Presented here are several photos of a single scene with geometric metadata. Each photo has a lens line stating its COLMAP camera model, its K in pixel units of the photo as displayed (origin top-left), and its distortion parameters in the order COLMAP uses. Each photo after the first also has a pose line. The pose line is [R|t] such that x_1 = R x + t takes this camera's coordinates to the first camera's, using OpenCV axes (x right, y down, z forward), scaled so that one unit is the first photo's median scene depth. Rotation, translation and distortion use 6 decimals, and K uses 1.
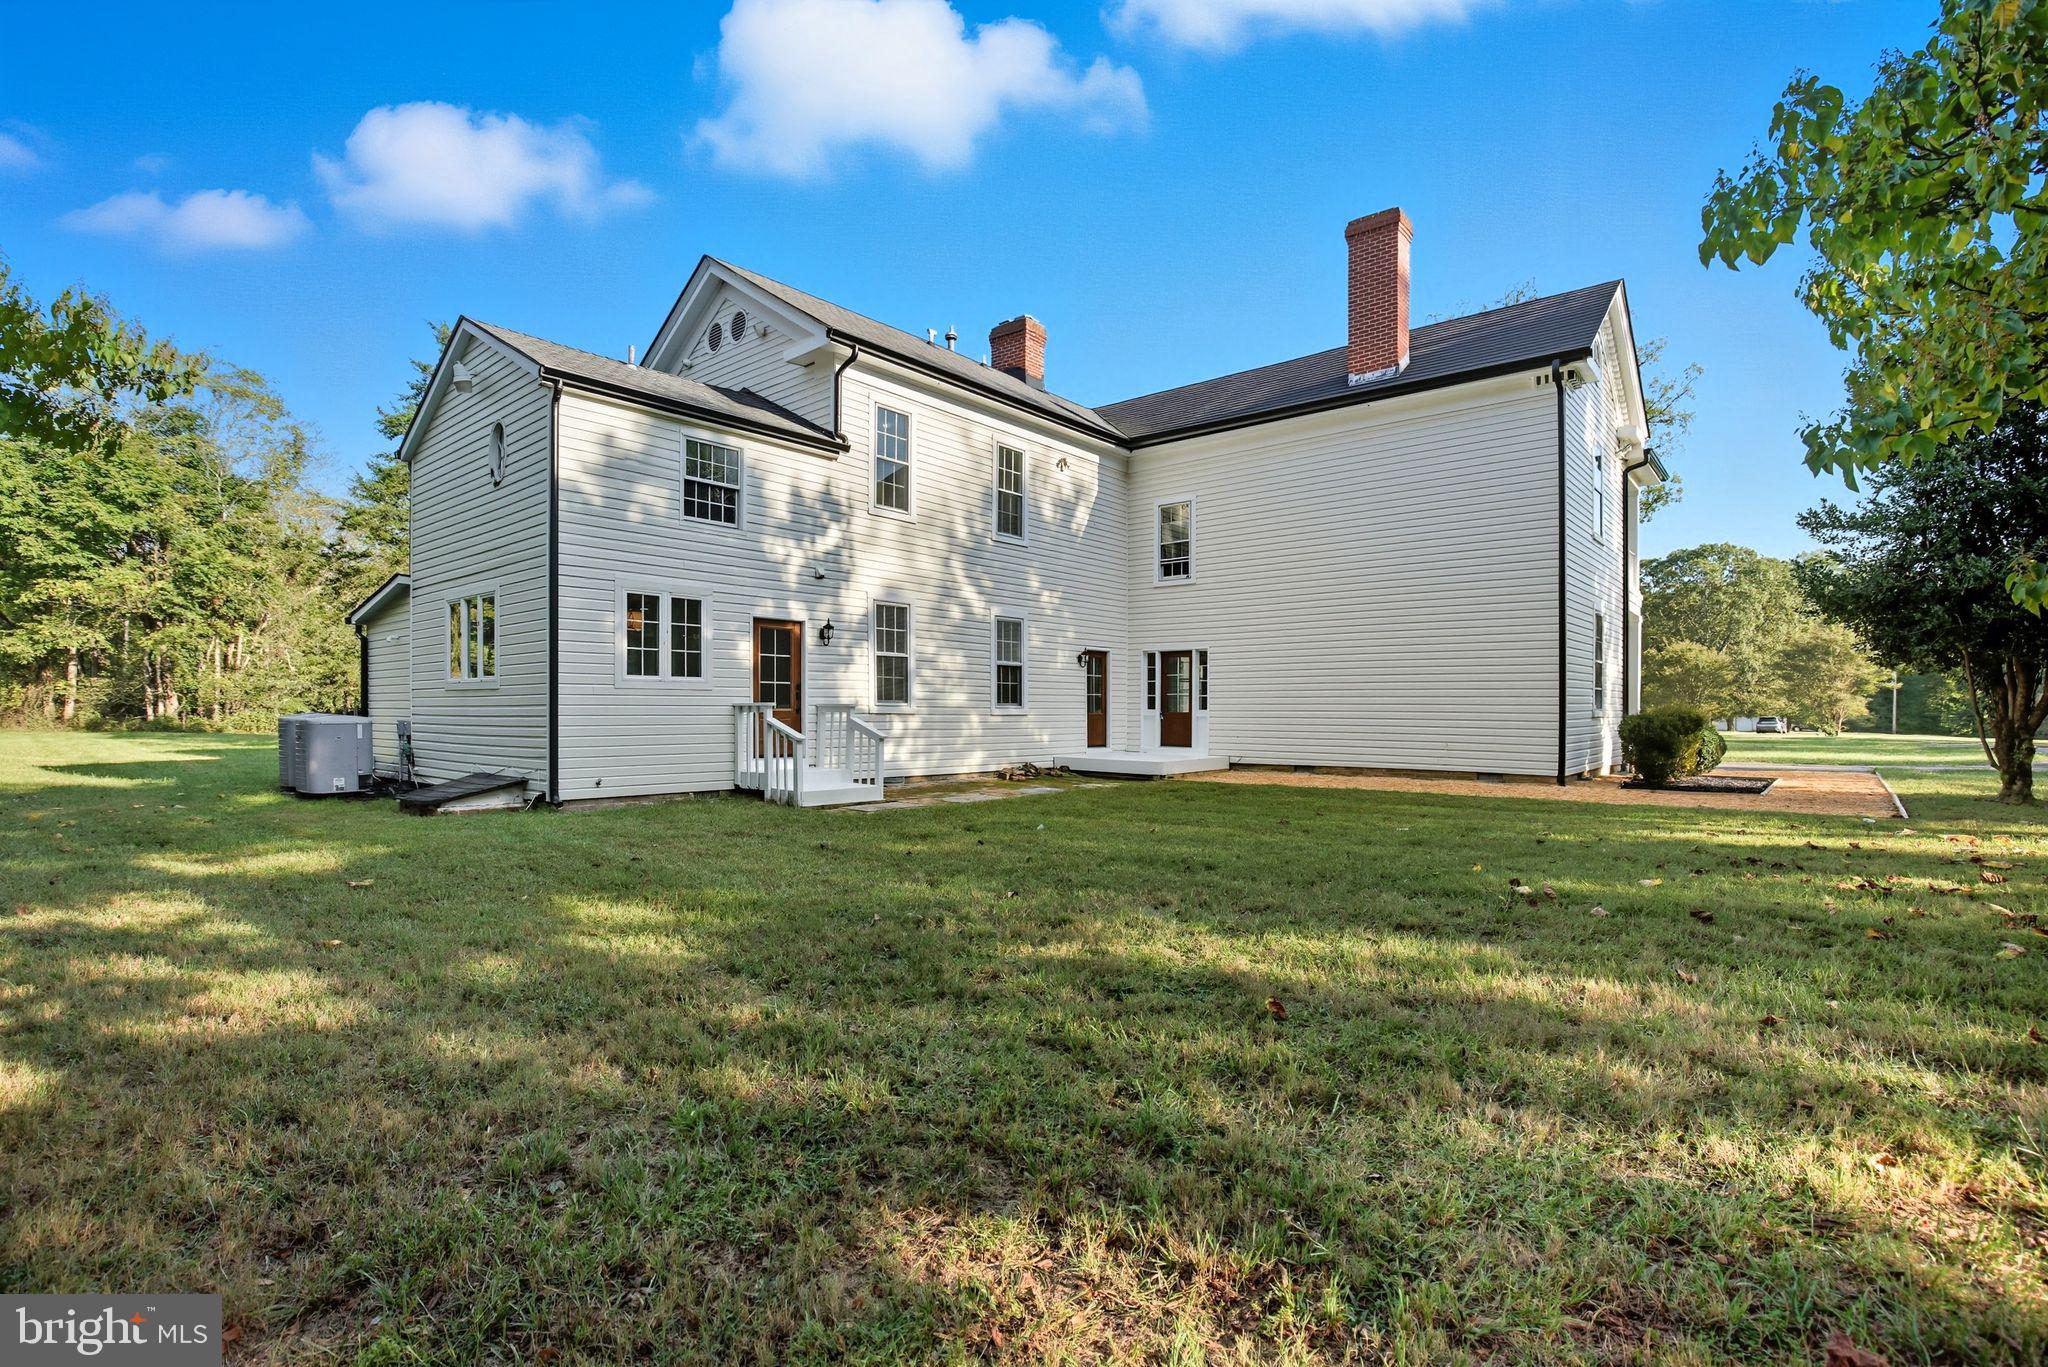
lens RADIAL K [[943.1, 0, 1023.4], [0, 943.1, 695.0], [0, 0, 1]] dist [-0.027374, 0.001365]
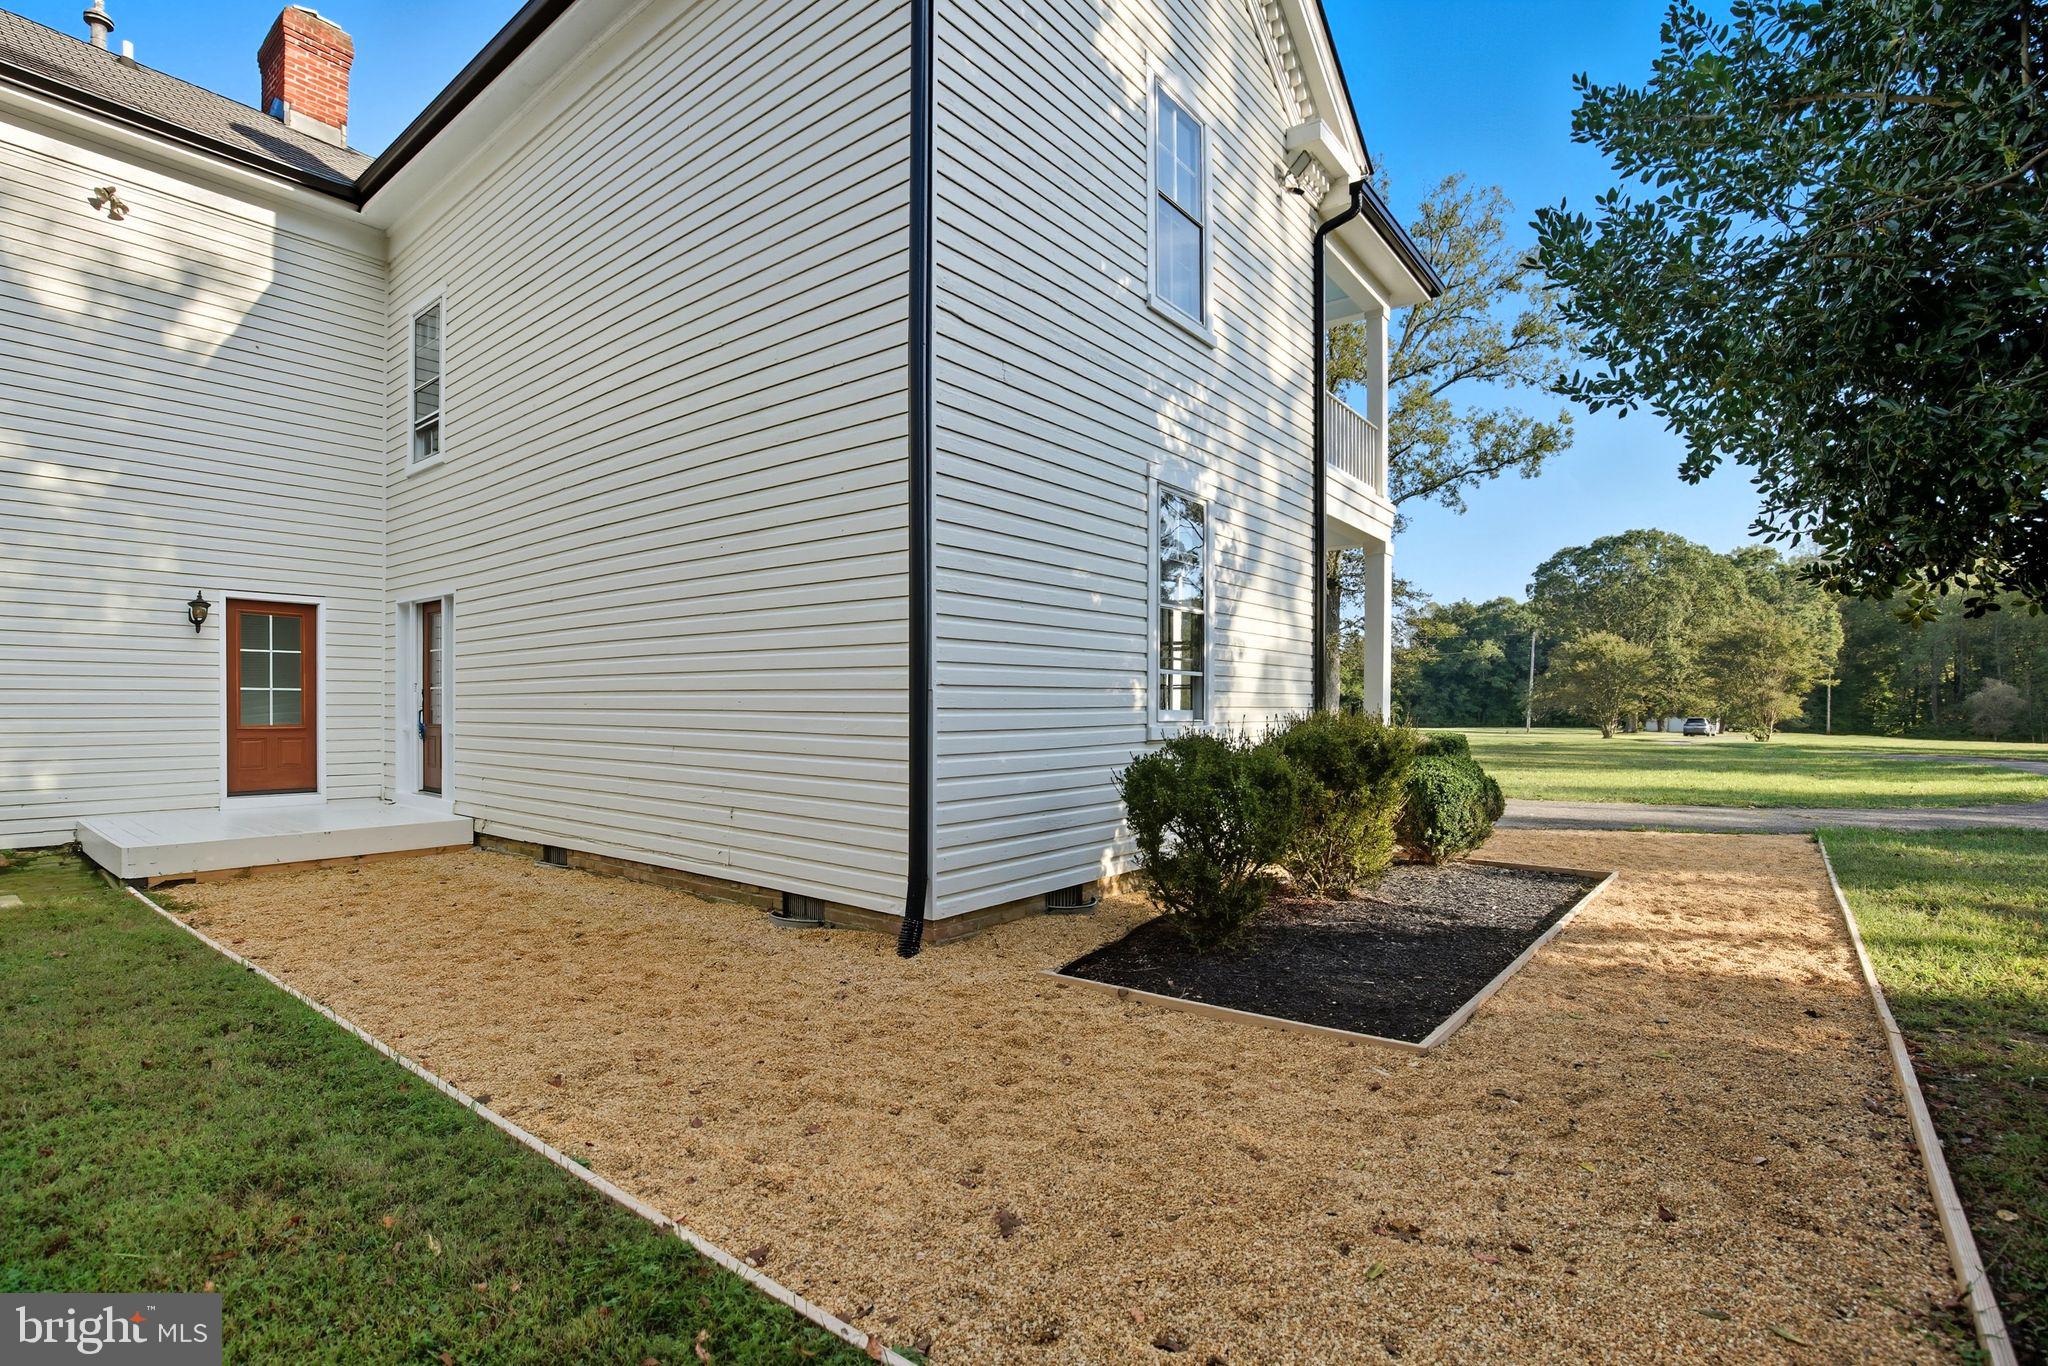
lens RADIAL K [[943.1, 0, 1023.4], [0, 943.1, 699.0], [0, 0, 1]] dist [-0.027374, 0.001365]
pose [[0.999132, -0.000384, 0.041643, 0.126574], [0.000179, 0.999988, 0.004922, 0.000718], [-0.041645, -0.004910, 0.999120, 0.138101]]
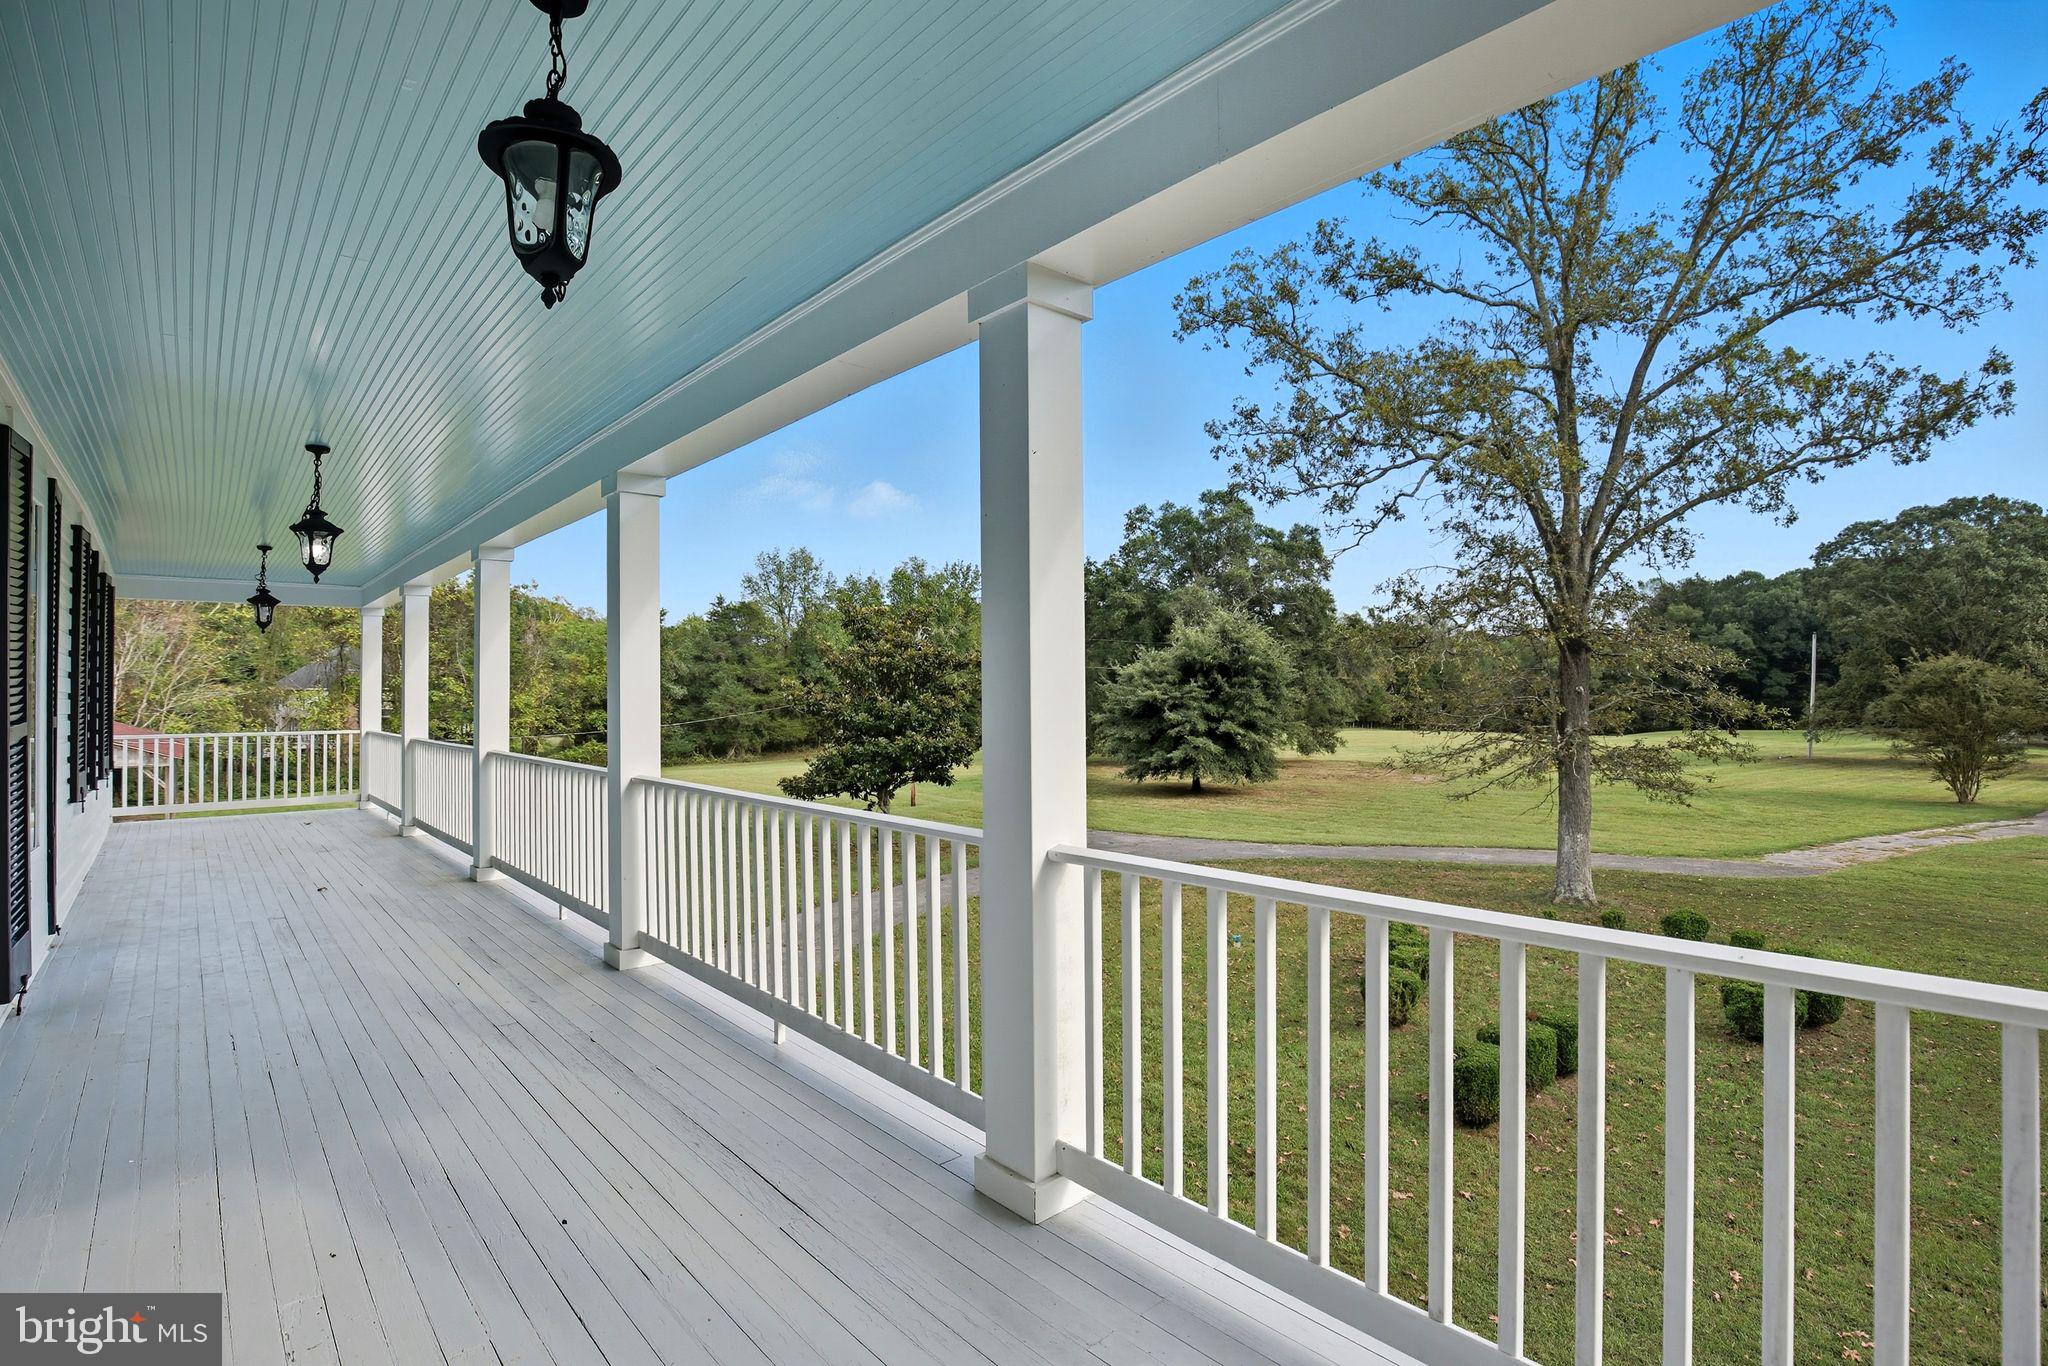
lens RADIAL K [[943.1, 0, 1023.2], [0, 943.1, 676.7], [0, 0, 1]] dist [-0.027374, 0.001365]
pose [[0.990794, -0.014611, -0.134587, 0.169379], [0.015009, 0.999885, 0.001943, -0.053053], [0.134543, -0.003945, 0.990900, 0.295489]]
